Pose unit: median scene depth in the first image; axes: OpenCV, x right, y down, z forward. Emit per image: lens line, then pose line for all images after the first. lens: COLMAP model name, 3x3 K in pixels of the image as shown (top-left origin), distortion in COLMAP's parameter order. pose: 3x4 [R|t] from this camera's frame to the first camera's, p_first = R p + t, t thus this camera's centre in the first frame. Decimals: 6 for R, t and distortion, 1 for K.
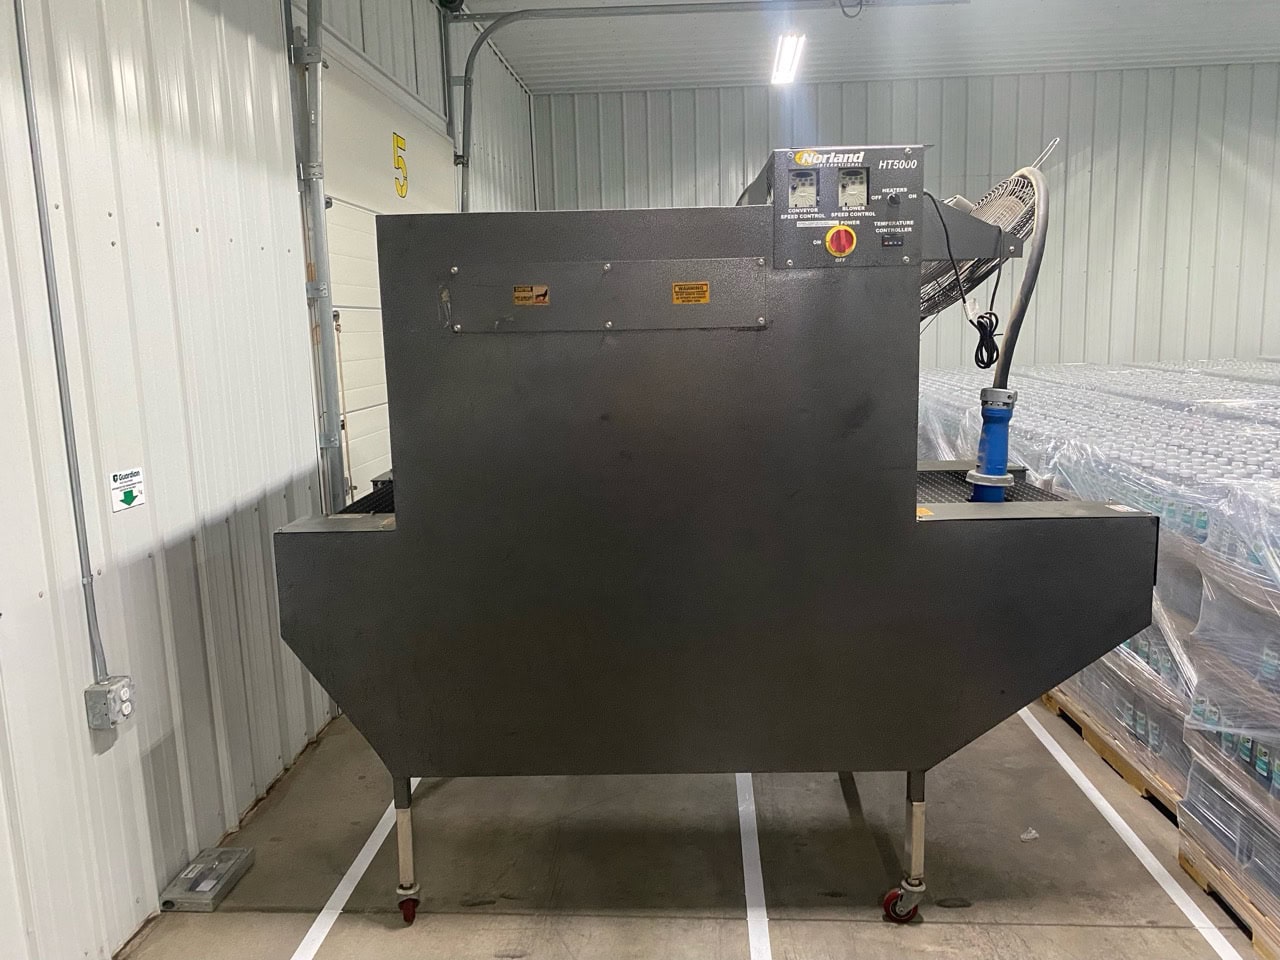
lens RADIAL K [[991.2, 0, 640.0], [0, 991.2, 480.0], [0, 0, 1]] dist [0.007126, -0.003565]
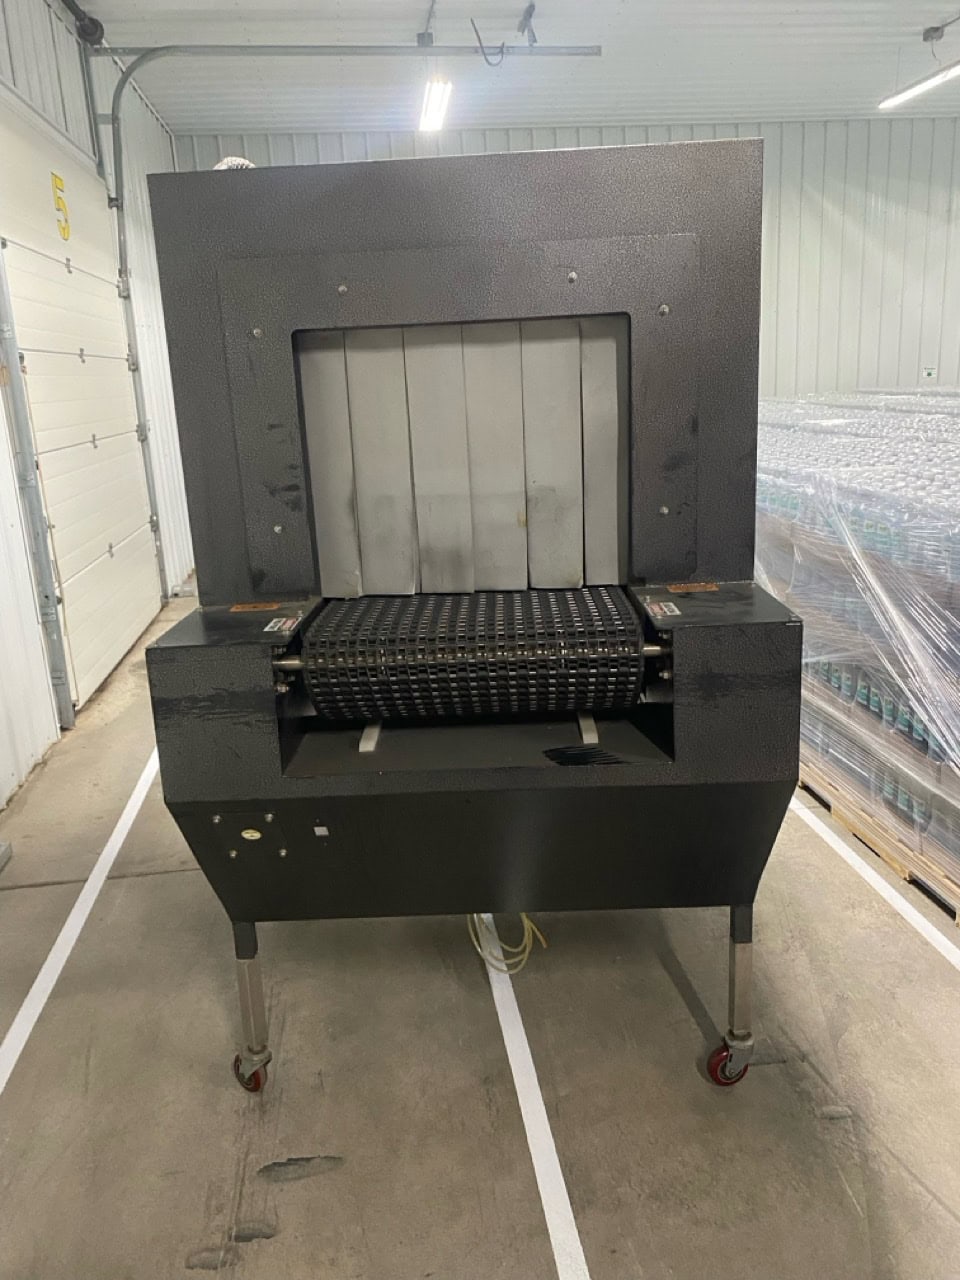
lens RADIAL K [[991.2, 0, 480.0], [0, 991.2, 640.0], [0, 0, 1]] dist [0.007126, -0.003565]
pose [[0.982045, -0.067685, 0.176084, -0.044431], [0.050219, 0.993534, 0.101828, 0.049308], [-0.181837, -0.091157, 0.979094, -0.133383]]
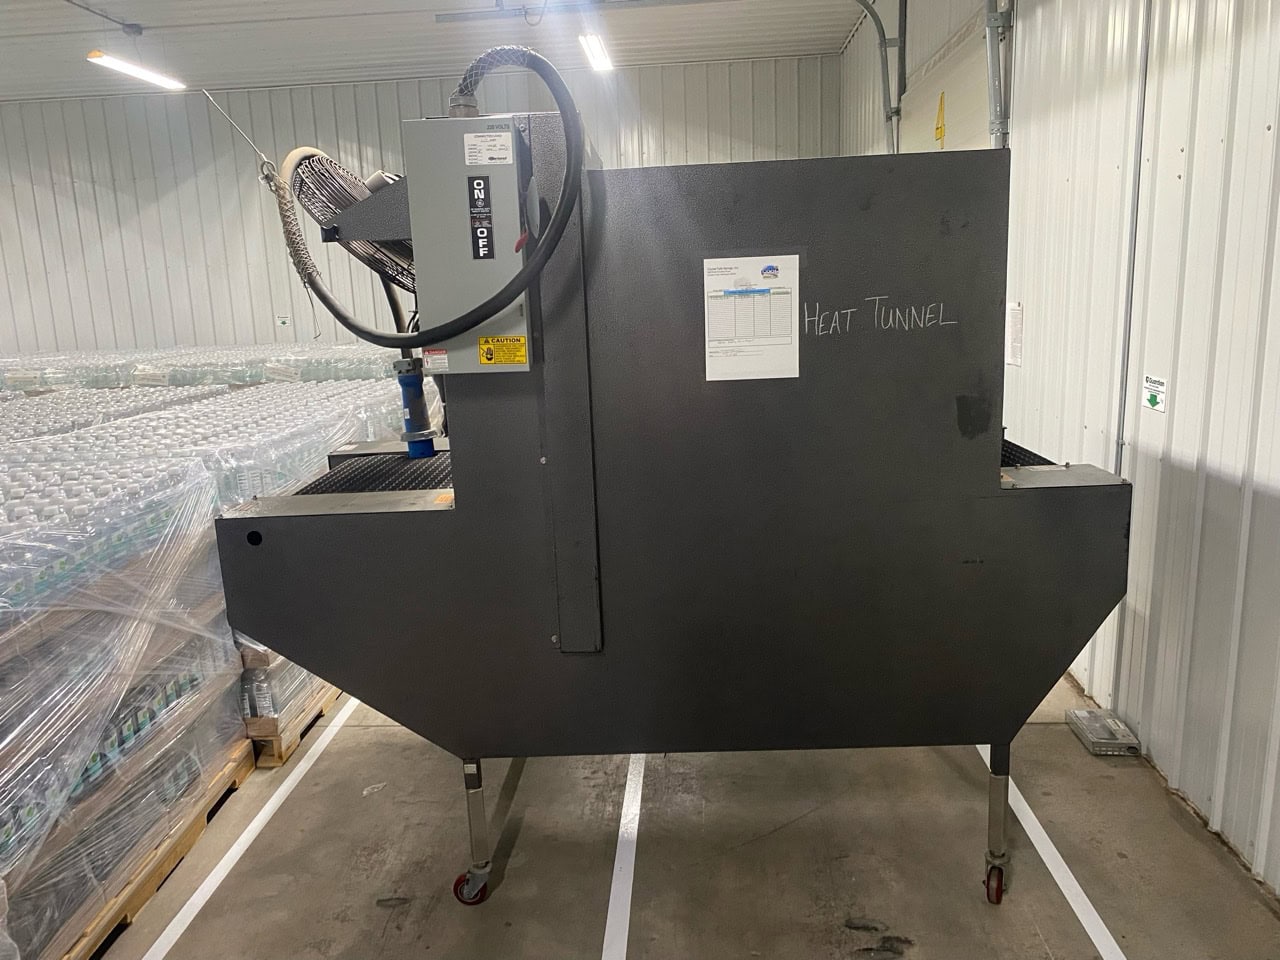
lens RADIAL K [[991.2, 0, 640.0], [0, 991.2, 480.0], [0, 0, 1]] dist [0.007126, -0.003565]
pose [[-0.997831, 0.065429, 0.007268, 0.064553], [0.063850, 0.935000, 0.348853, -0.250522], [0.016029, 0.348560, -0.937149, 1.553012]]
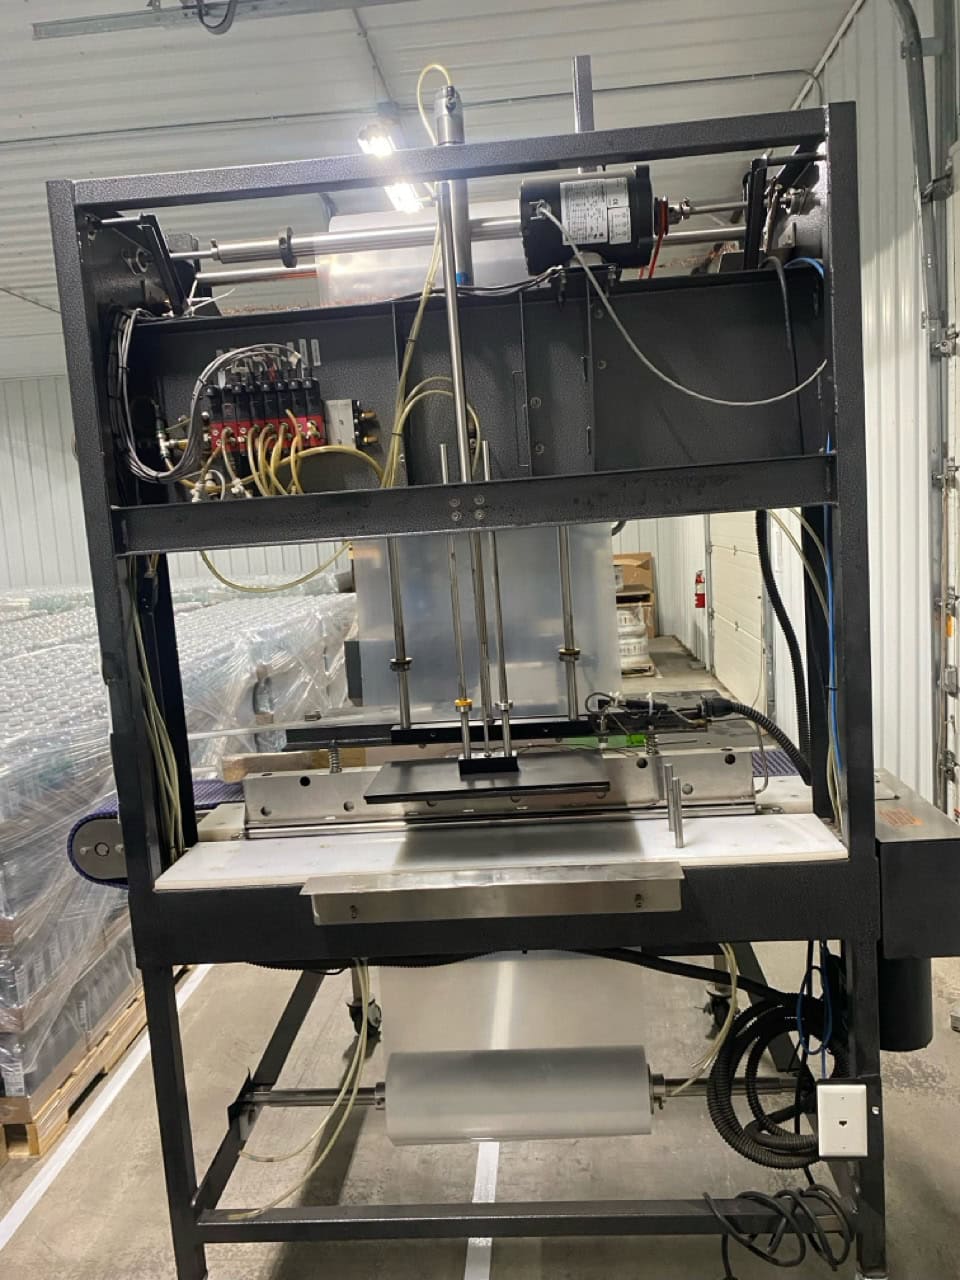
lens RADIAL K [[991.2, 0, 480.0], [0, 991.2, 640.0], [0, 0, 1]] dist [0.007126, -0.003565]
pose [[-0.994064, 0.103376, 0.033918, 0.078343], [0.108742, 0.954125, 0.278964, -0.269952], [-0.003524, 0.280997, -0.959702, 1.692245]]
